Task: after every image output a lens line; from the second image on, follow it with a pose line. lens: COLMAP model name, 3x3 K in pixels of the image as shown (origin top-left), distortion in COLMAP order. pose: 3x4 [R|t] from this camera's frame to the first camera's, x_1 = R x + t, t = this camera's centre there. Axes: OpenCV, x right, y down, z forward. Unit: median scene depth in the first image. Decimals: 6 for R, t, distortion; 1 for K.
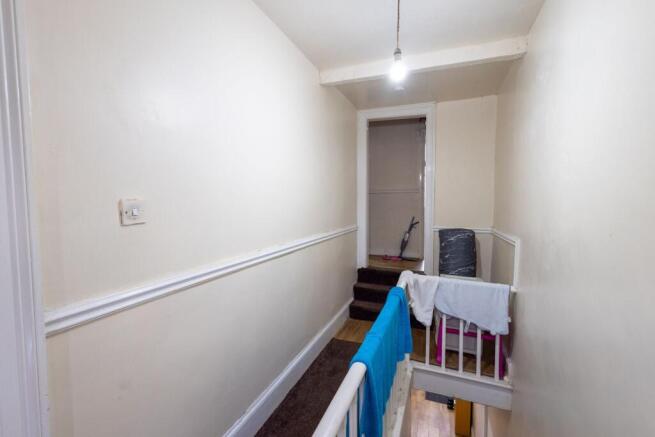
lens RADIAL K [[297.9, 0, 326.8], [0, 297.9, 218.2], [0, 0, 1]] dist [0.000216, 0.000054]
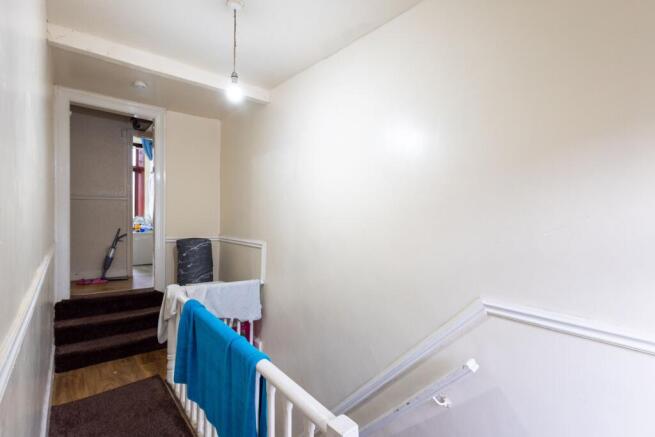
lens RADIAL K [[301.2, 0, 326.3], [0, 301.2, 218.7], [0, 0, 1]] dist [-0.000333, -0.000018]
pose [[0.485688, -0.002886, 0.874127, -0.255544], [0.031787, 0.999391, -0.014363, -0.002930], [-0.873554, 0.034762, 0.485484, 0.085462]]
